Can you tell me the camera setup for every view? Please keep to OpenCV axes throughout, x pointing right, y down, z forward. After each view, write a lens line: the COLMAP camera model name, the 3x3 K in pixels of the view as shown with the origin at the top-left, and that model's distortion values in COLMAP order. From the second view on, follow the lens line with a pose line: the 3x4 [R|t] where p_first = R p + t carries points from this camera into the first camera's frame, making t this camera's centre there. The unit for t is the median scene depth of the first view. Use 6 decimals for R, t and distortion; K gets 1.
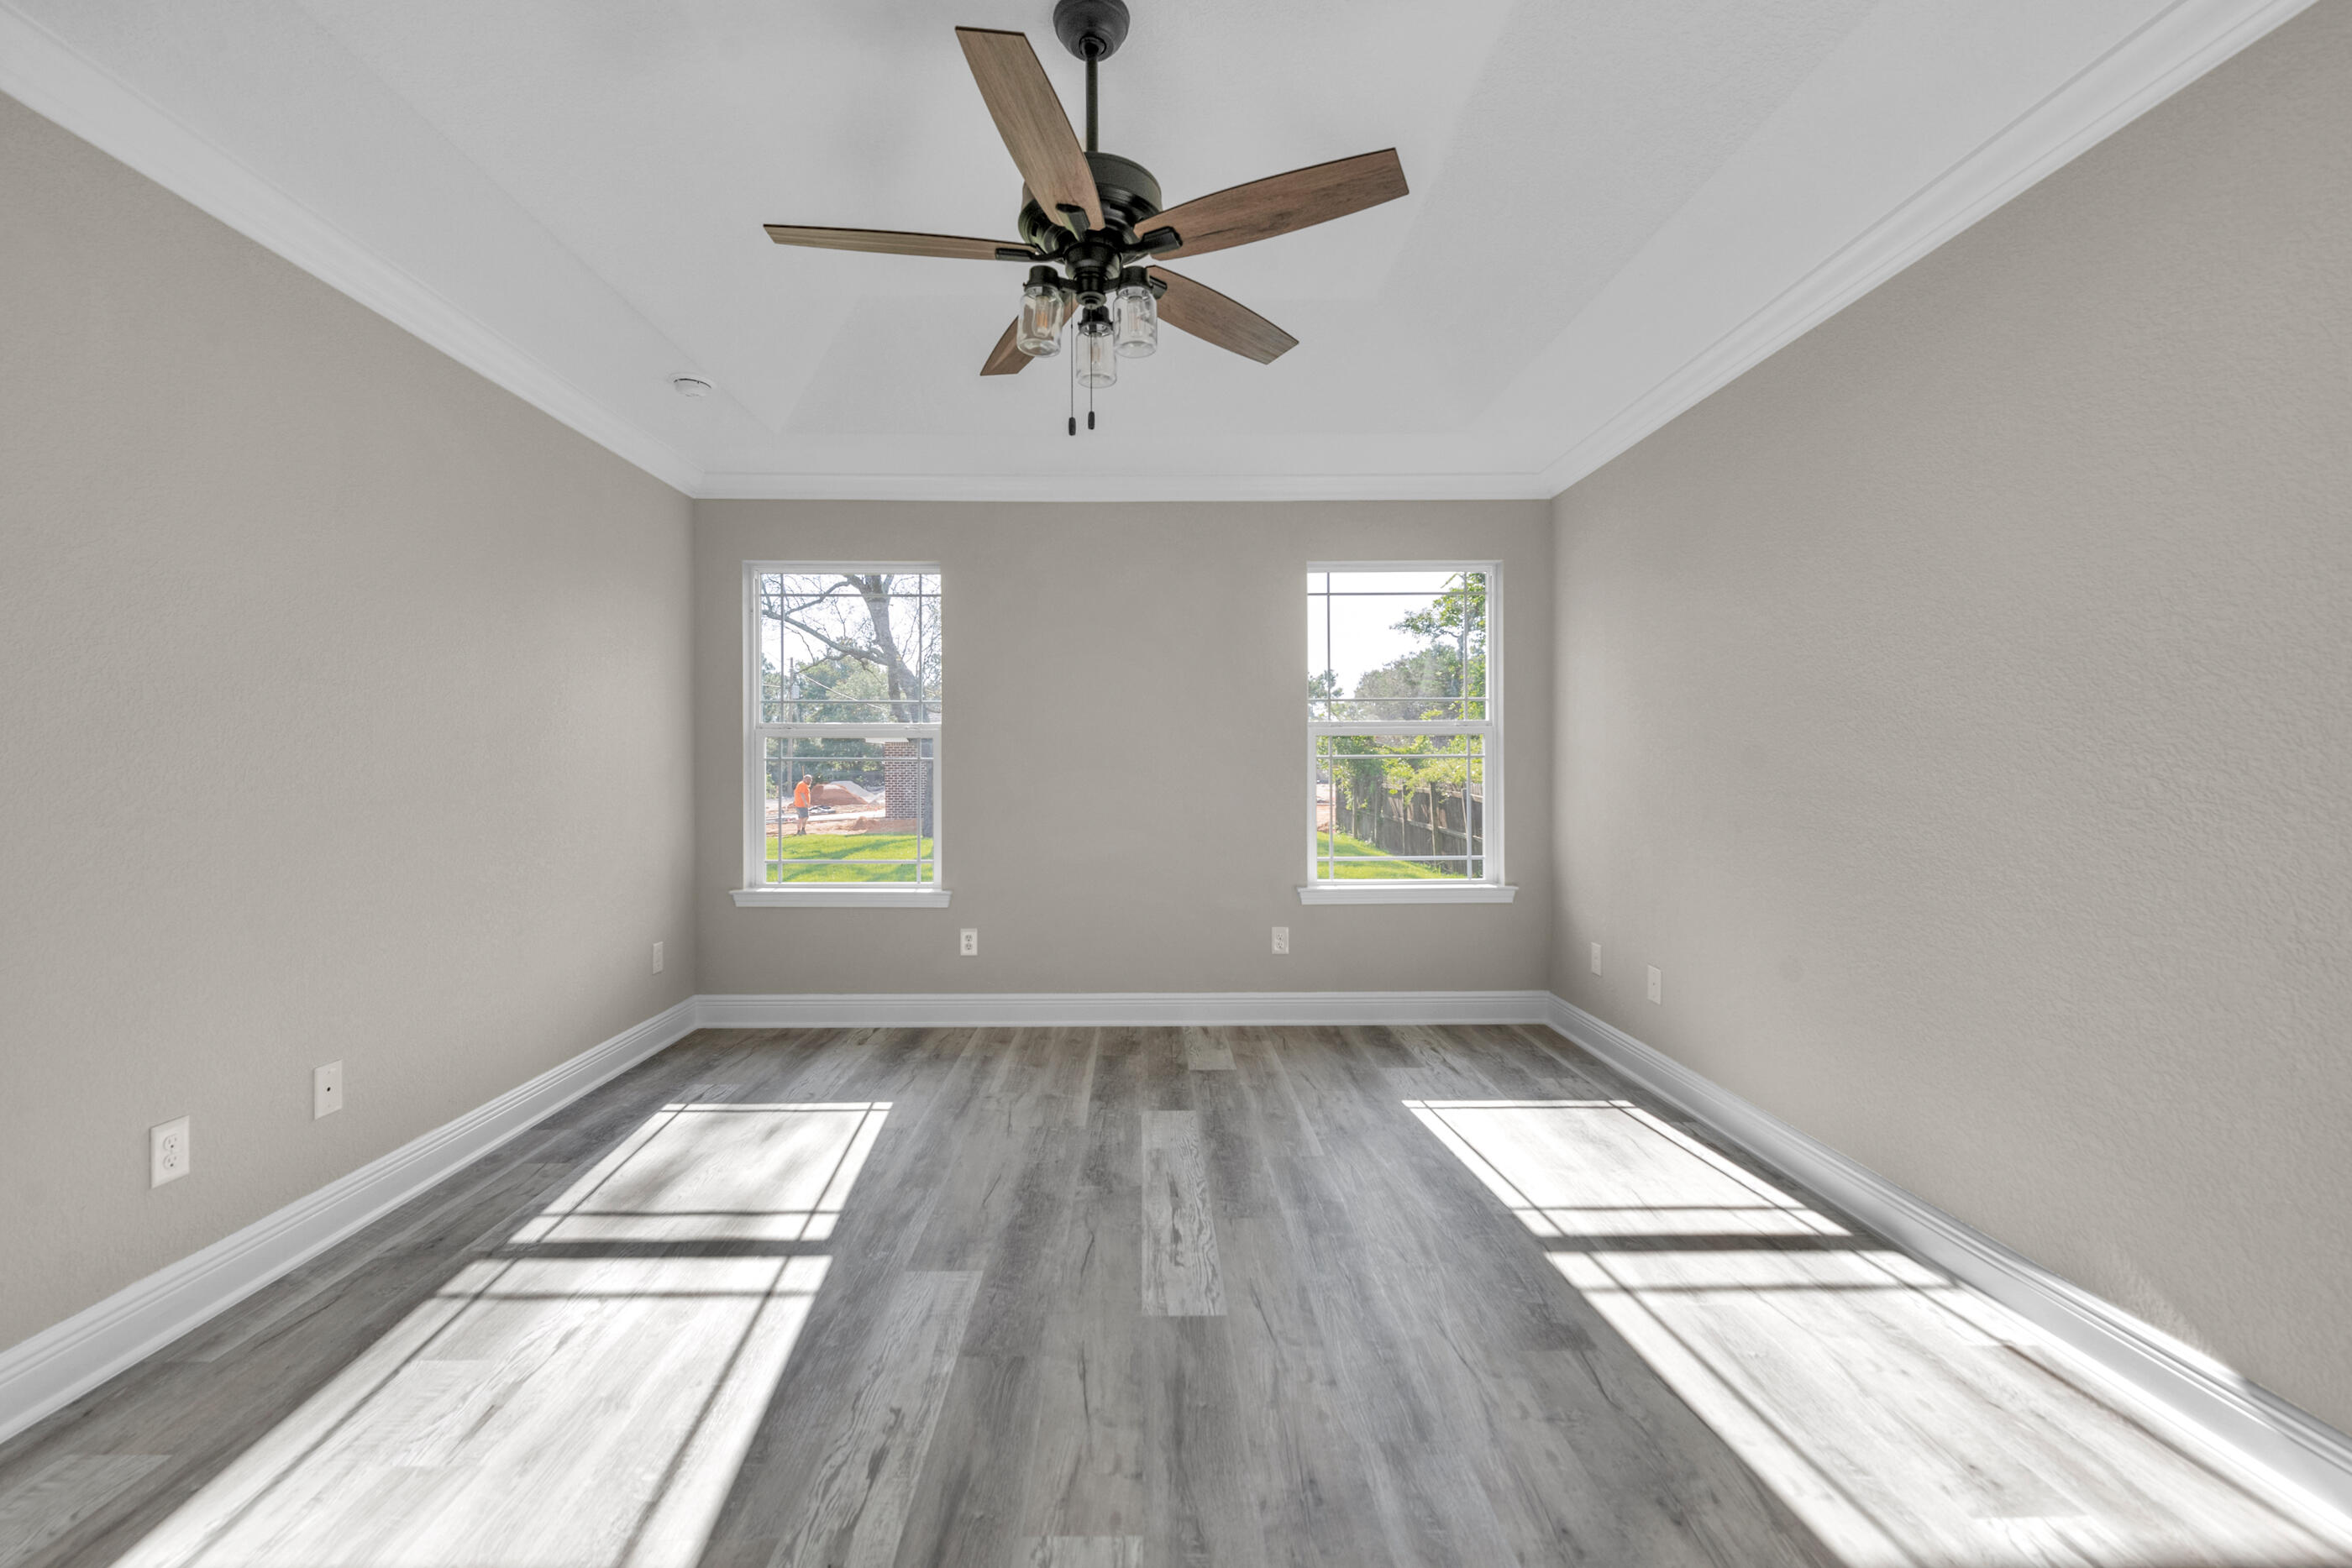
lens RADIAL K [[973.5, 0, 1169.5], [0, 973.5, 773.3], [0, 0, 1]] dist [-0.000137, -0.000571]
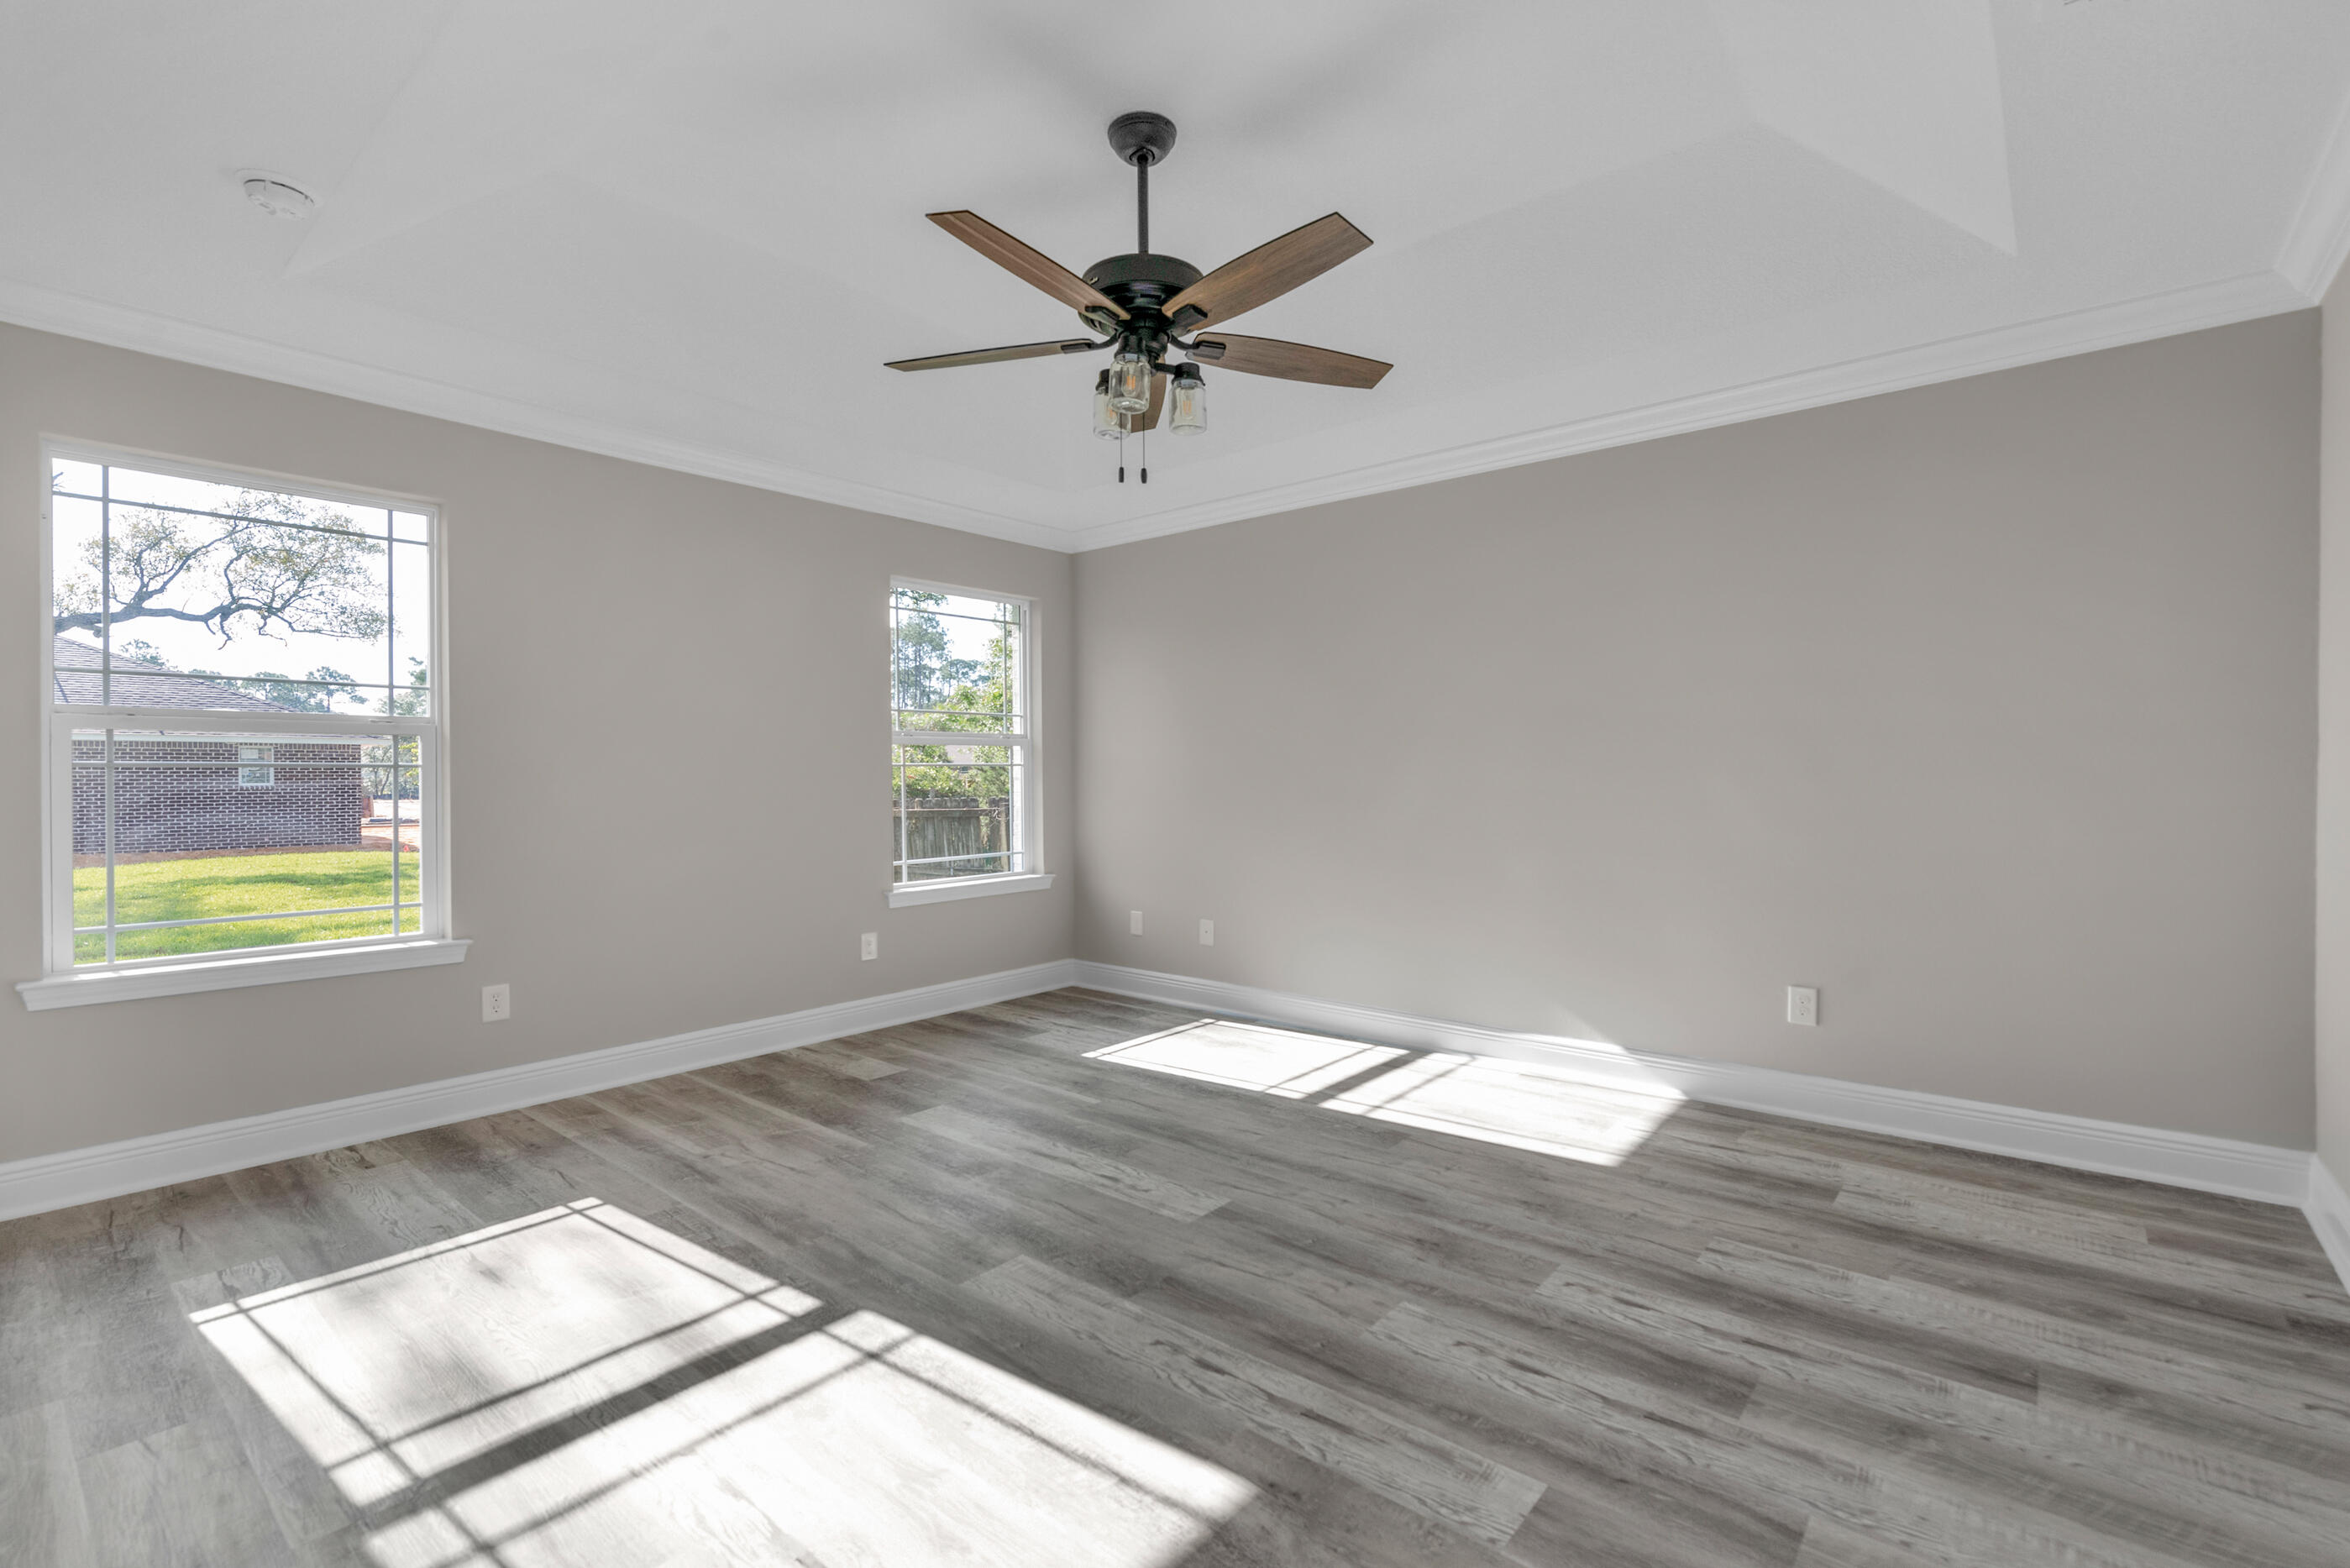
lens RADIAL K [[1030.2, 0, 1095.8], [0, 1030.2, 788.4], [0, 0, 1]] dist [-0.001154, -0.001243]
pose [[0.675081, -0.011419, 0.737655, -0.703834], [0.007472, 0.999935, 0.008640, 0.000228], [-0.737706, -0.000321, 0.675122, 0.144261]]
